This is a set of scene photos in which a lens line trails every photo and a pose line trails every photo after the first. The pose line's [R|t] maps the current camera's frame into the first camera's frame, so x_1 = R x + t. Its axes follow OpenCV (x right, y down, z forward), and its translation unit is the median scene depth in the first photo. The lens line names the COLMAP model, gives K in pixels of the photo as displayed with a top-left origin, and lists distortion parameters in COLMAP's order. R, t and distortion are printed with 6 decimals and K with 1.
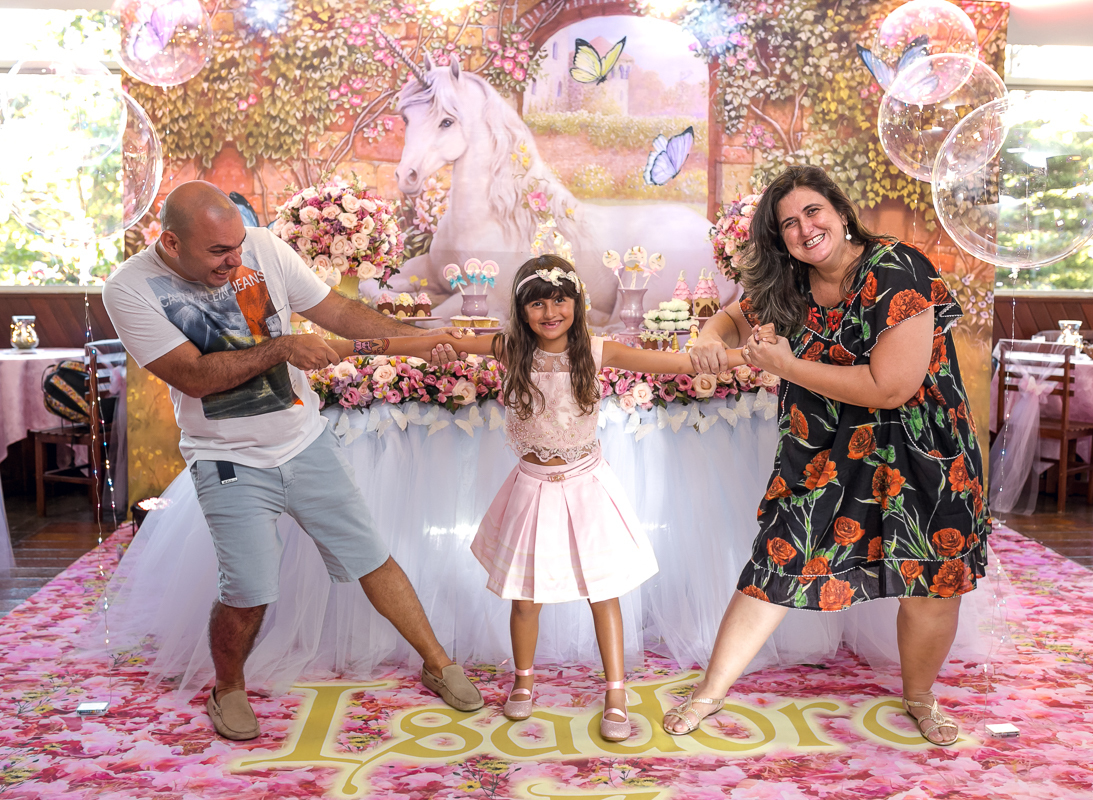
lens RADIAL K [[1098.6, 0, 541.3], [0, 1098.6, 400.2], [0, 0, 1]] dist [-0.041823, 0.000000]
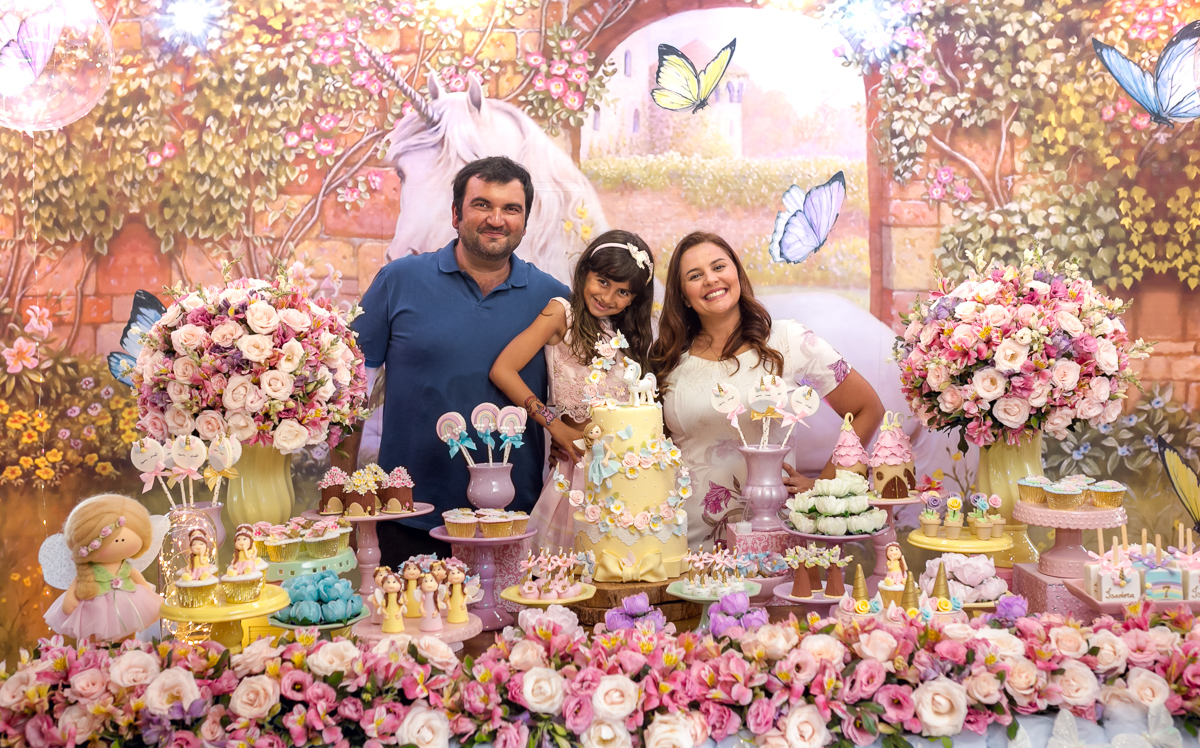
lens RADIAL K [[1051.5, 0, 606.5], [0, 1051.5, 364.2], [0, 0, 1]] dist [-0.036003, 0.018974]
pose [[0.998992, -0.022257, -0.038987, 0.020527], [0.019050, 0.996550, -0.080780, -0.090581], [0.040650, 0.079955, 0.995969, 0.392522]]
